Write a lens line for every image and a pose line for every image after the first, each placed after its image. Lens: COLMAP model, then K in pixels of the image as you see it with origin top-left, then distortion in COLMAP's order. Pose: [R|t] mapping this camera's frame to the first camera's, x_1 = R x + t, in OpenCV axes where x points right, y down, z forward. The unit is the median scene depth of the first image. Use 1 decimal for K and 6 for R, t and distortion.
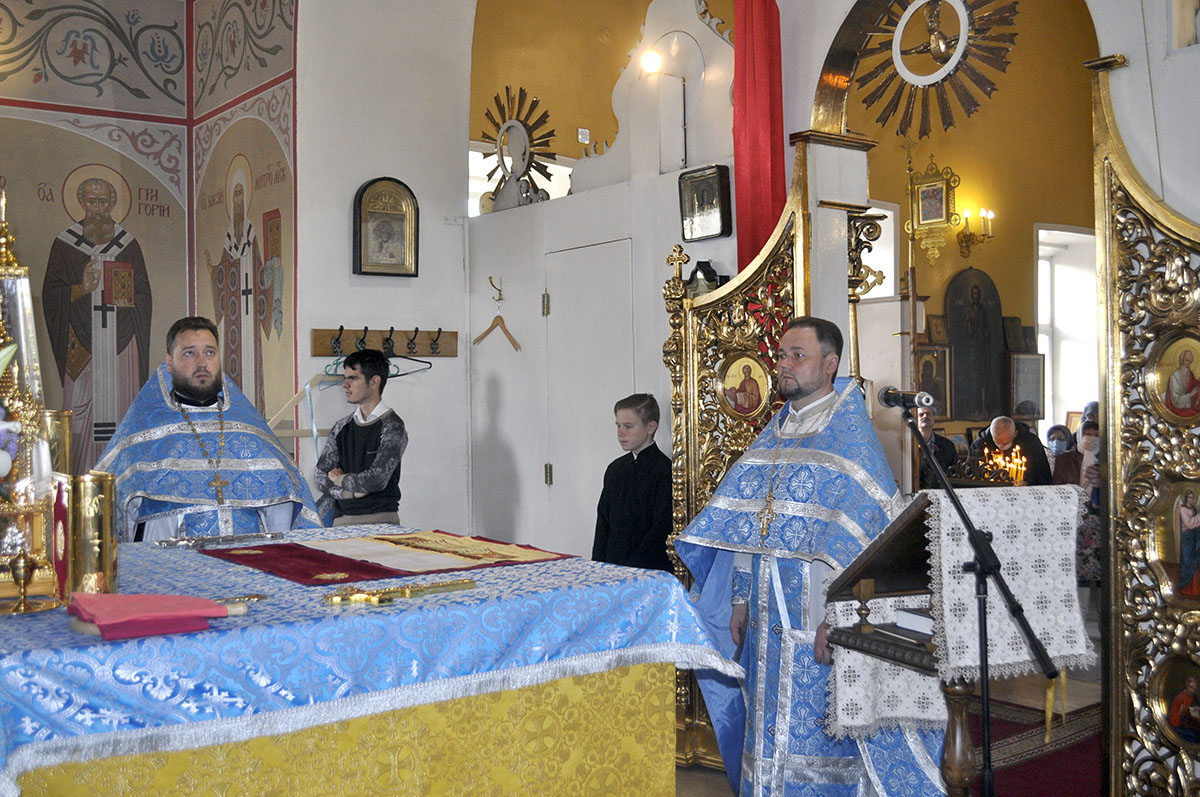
lens RADIAL K [[1216.6, 0, 596.5], [0, 1216.6, 397.2], [0, 0, 1]] dist [-0.016870, -0.012205]
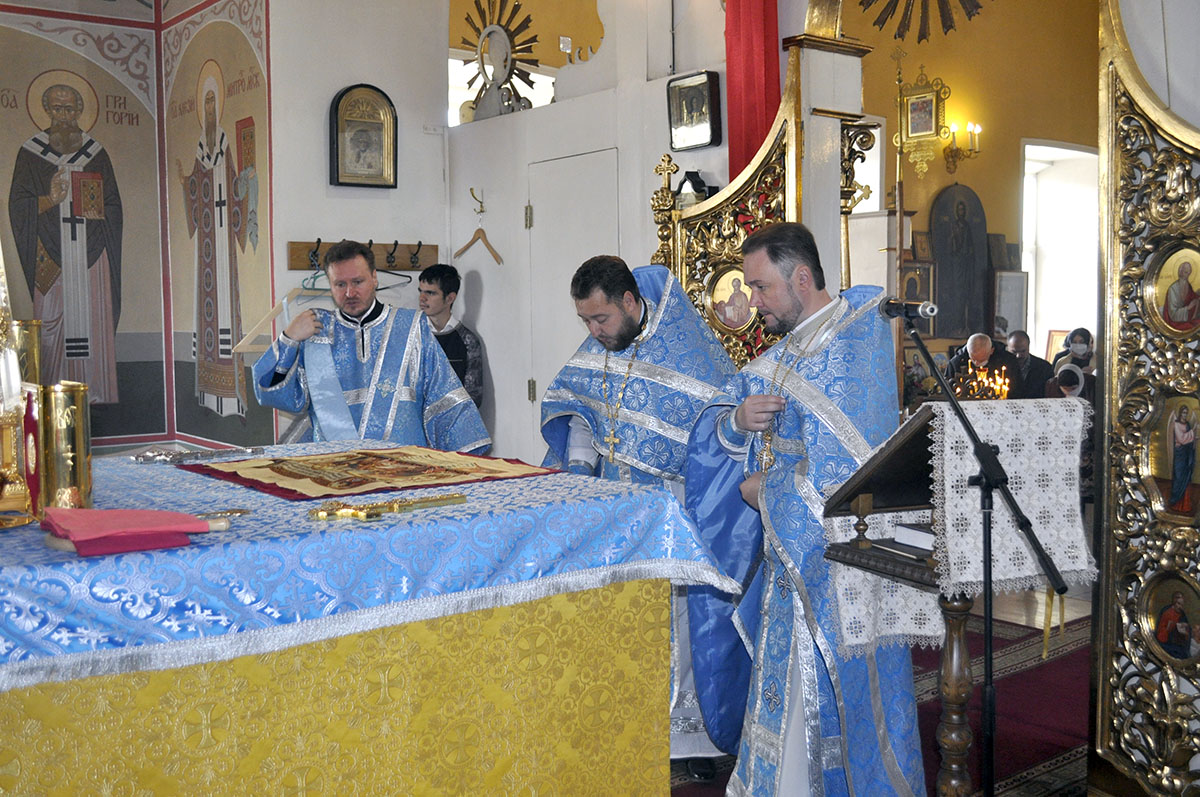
lens RADIAL K [[1218.3, 0, 595.8], [0, 1218.3, 396.8], [0, 0, 1]] dist [-0.016599, -0.010956]
pose [[0.999836, 0.000648, 0.018073, -0.005161], [-0.001838, 0.997823, 0.065918, 0.003323], [-0.017991, -0.065940, 0.997661, 0.014085]]
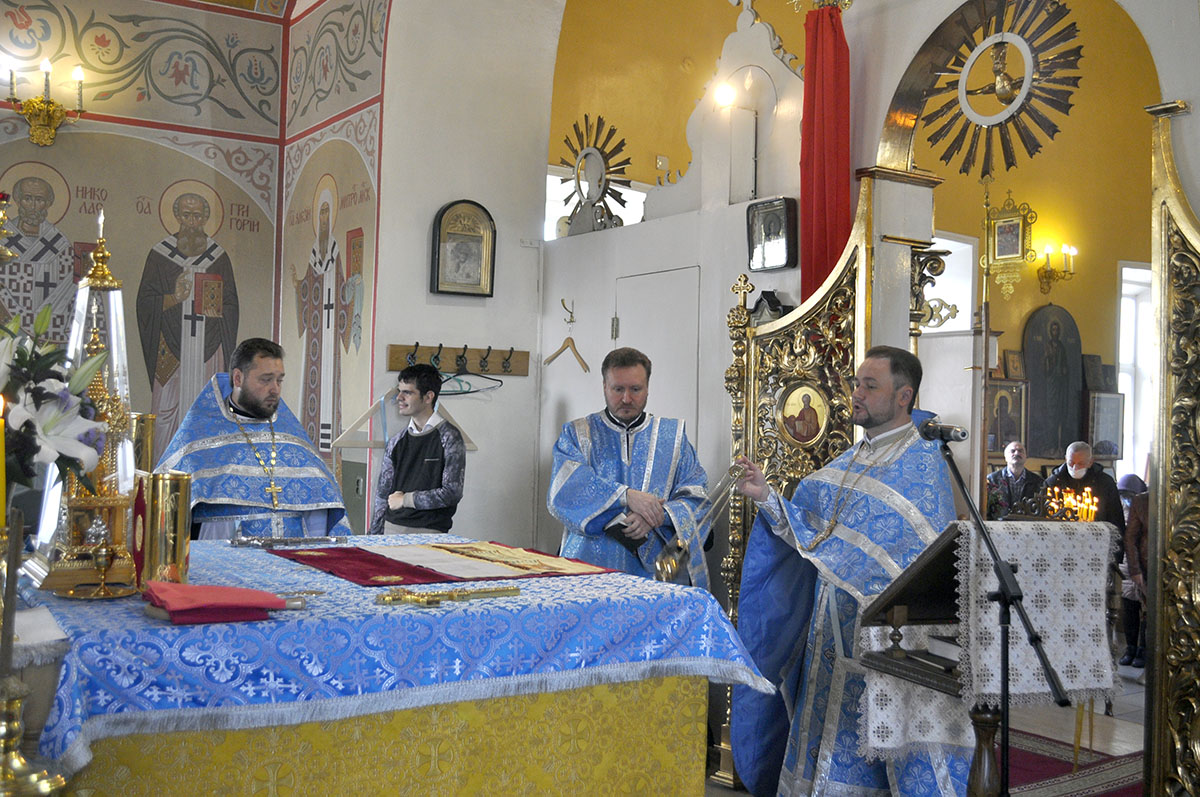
lens RADIAL K [[1218.3, 0, 595.8], [0, 1218.3, 396.8], [0, 0, 1]] dist [-0.016599, -0.010956]
pose [[0.997170, 0.035795, -0.066104, 0.011630], [-0.037016, 0.999164, -0.017344, 0.000047], [0.065428, 0.019742, 0.997662, -0.021752]]
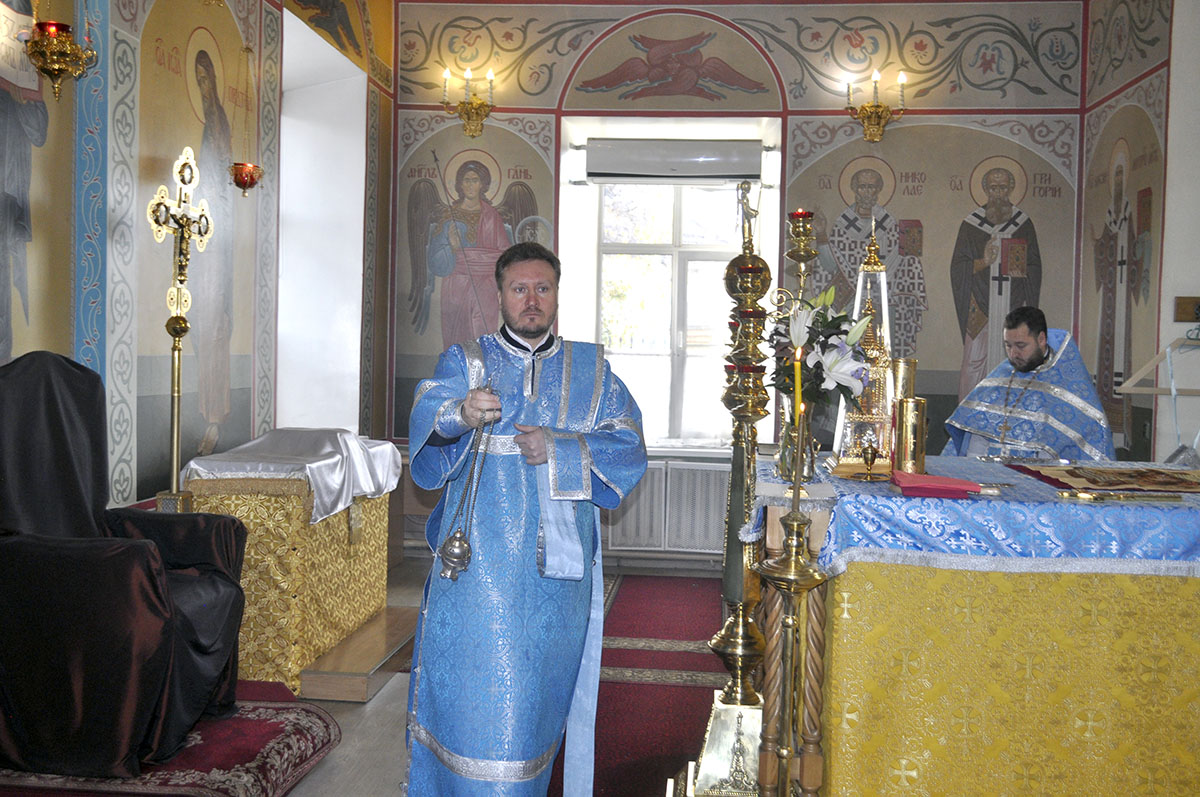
lens RADIAL K [[1218.3, 0, 595.8], [0, 1218.3, 396.8], [0, 0, 1]] dist [-0.016599, -0.010956]
pose [[0.735549, 0.051501, -0.675511, 0.119930], [-0.029712, 0.998599, 0.043780, 0.001654], [0.676820, -0.012131, 0.736049, -0.151331]]
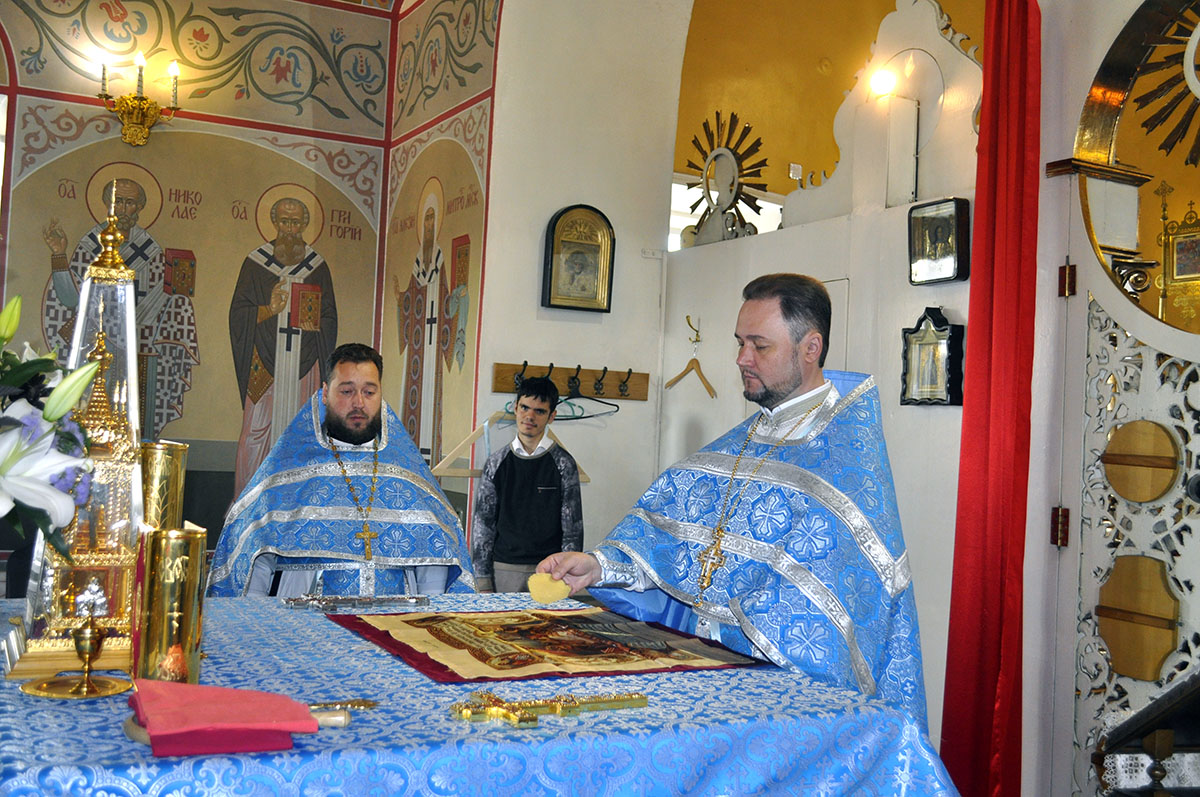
lens RADIAL K [[1216.6, 0, 596.5], [0, 1216.6, 397.2], [0, 0, 1]] dist [-0.016870, -0.012205]
pose [[0.986119, 0.053996, -0.157014, -0.007757], [-0.059599, 0.997735, -0.031199, -0.005007], [0.154974, 0.040124, 0.987103, 0.085488]]
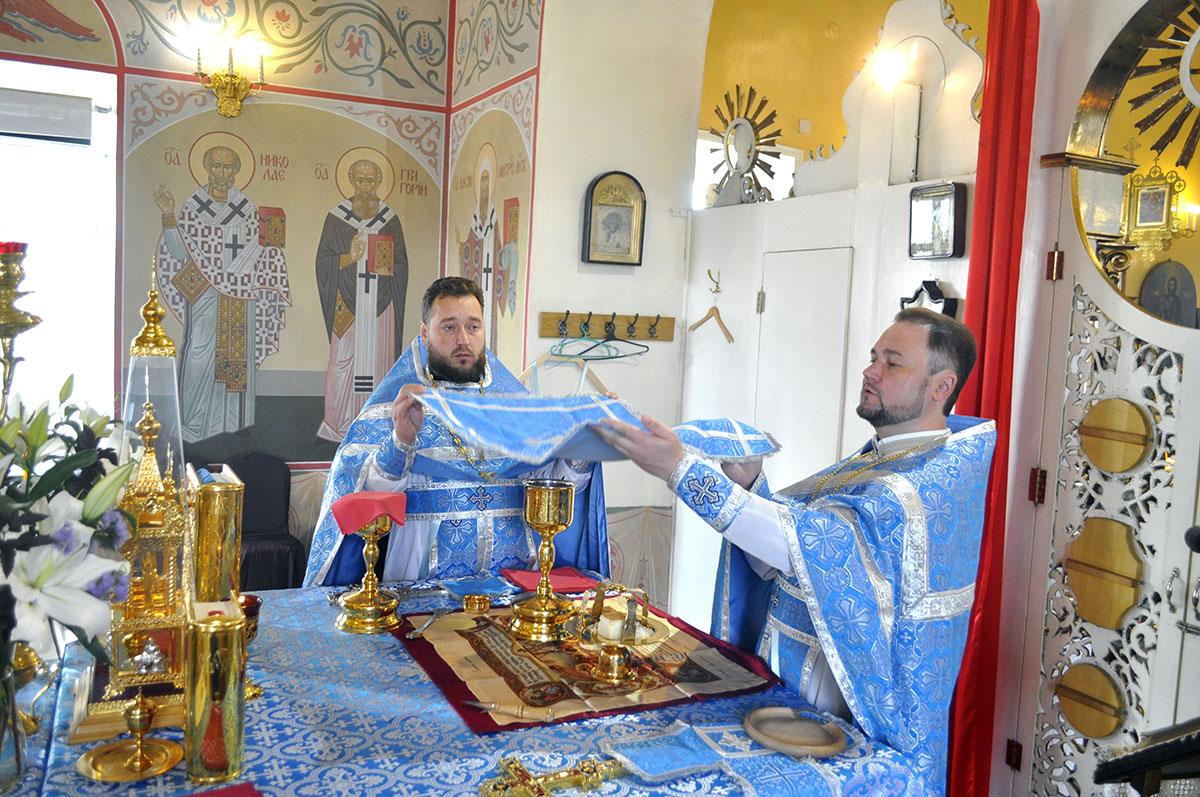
lens RADIAL K [[990.0, 0, 600.0], [0, 990.0, 398.5], [0, 0, 1]] dist [-0.024248, 0.008585]
pose [[0.980439, 0.074511, -0.182176, -0.015642], [-0.059938, 0.994641, 0.084239, -0.055050], [0.187477, -0.071672, 0.979651, 0.135951]]
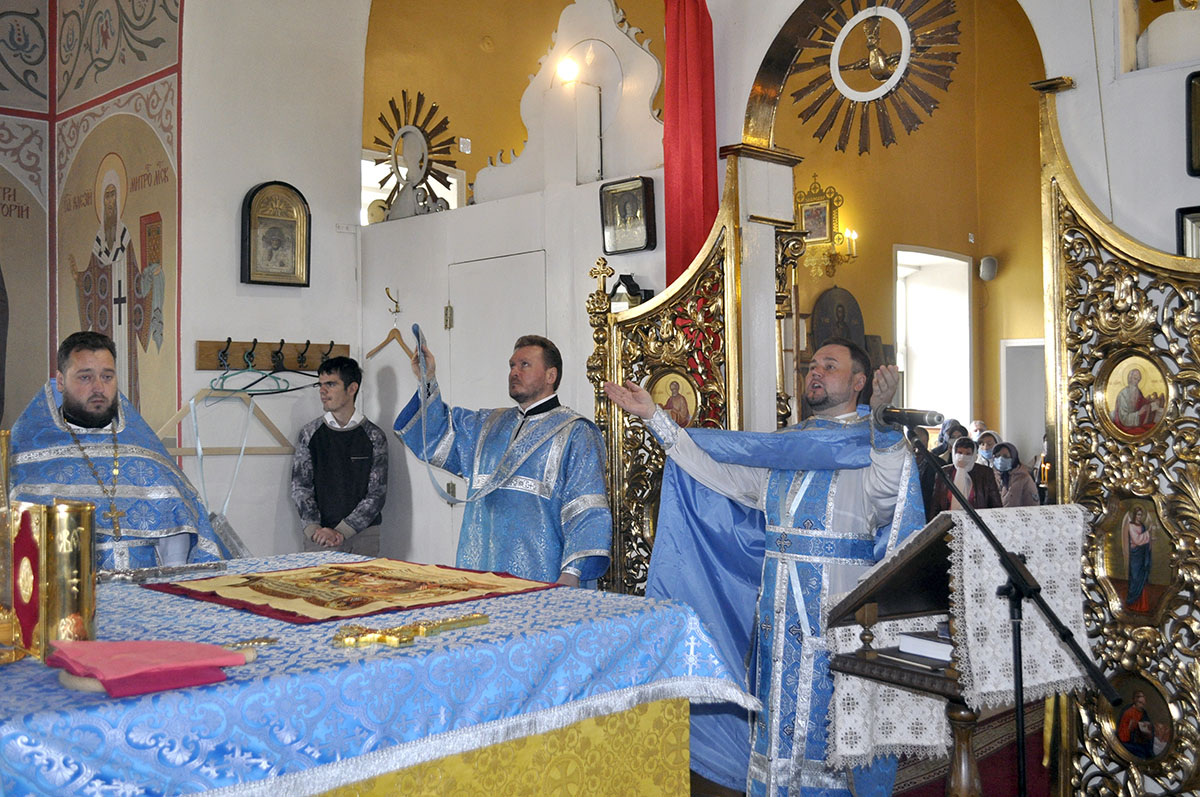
lens RADIAL K [[1218.3, 0, 595.8], [0, 1218.3, 396.8], [0, 0, 1]] dist [-0.016599, -0.010956]
pose [[0.990721, 0.003030, 0.135875, -0.054796], [-0.001213, 0.999909, -0.013450, -0.000599], [-0.135904, 0.013161, 0.990635, 0.029277]]
